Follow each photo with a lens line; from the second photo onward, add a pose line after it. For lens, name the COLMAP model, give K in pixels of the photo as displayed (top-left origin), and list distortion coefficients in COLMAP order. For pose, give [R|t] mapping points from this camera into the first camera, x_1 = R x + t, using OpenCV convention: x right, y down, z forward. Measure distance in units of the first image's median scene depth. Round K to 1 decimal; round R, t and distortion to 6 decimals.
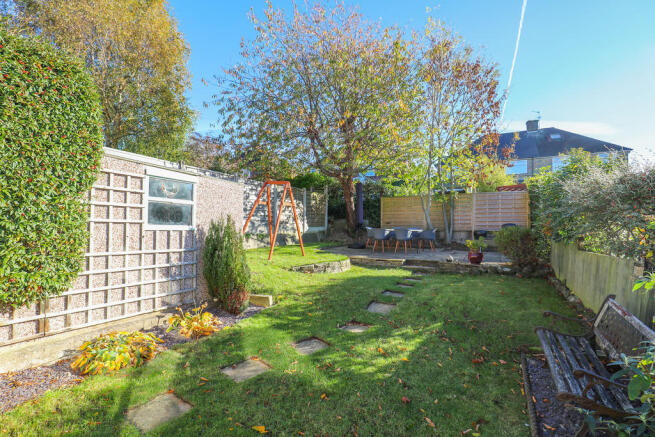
lens RADIAL K [[303.1, 0, 327.1], [0, 303.1, 222.9], [0, 0, 1]] dist [0.002753, -0.000044]
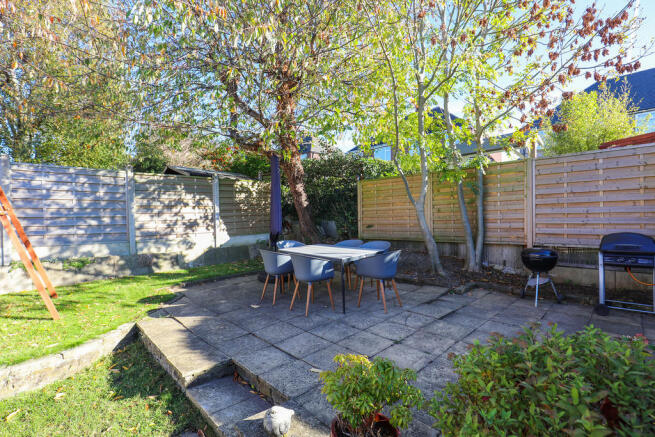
lens RADIAL K [[303.1, 0, 328.2], [0, 303.1, 217.2], [0, 0, 1]] dist [0.002753, -0.000044]
pose [[0.954137, -0.026006, -0.298238, 0.348753], [0.030808, 0.999460, 0.011410, -0.029497], [0.297780, -0.020075, 0.954423, 0.515437]]
